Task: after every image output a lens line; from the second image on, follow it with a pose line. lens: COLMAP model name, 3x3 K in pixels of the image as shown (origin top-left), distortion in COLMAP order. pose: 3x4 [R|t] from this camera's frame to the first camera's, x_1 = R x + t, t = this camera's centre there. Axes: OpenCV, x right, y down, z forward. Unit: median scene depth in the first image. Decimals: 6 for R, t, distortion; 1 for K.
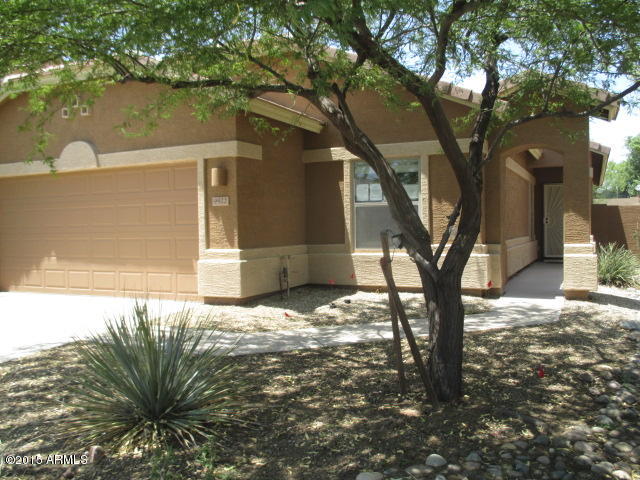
lens RADIAL K [[583.1, 0, 320.0], [0, 583.1, 240.0], [0, 0, 1]] dist [-0.064987, 0.008456]
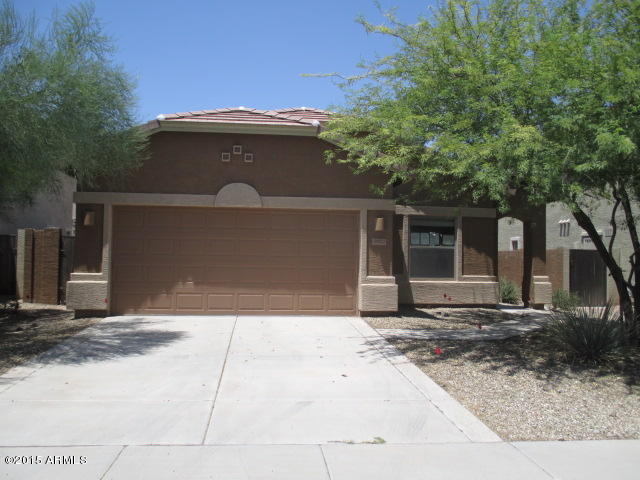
lens RADIAL K [[583.1, 0, 320.0], [0, 583.1, 240.0], [0, 0, 1]] dist [-0.064987, 0.008456]
pose [[0.852125, 0.047065, 0.521217, -0.917648], [-0.015882, 0.997815, -0.064135, 0.018371], [-0.523097, 0.046373, 0.851011, -0.095314]]
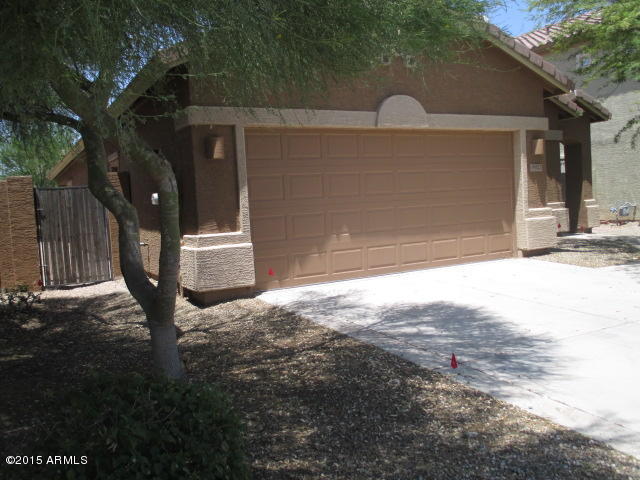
lens RADIAL K [[583.1, 0, 320.0], [0, 583.1, 240.0], [0, 0, 1]] dist [-0.064987, 0.008456]
pose [[0.593845, -0.073883, 0.801180, -1.247036], [0.060991, 0.997043, 0.046738, -0.001784], [-0.802264, 0.021110, 0.596596, 0.595411]]
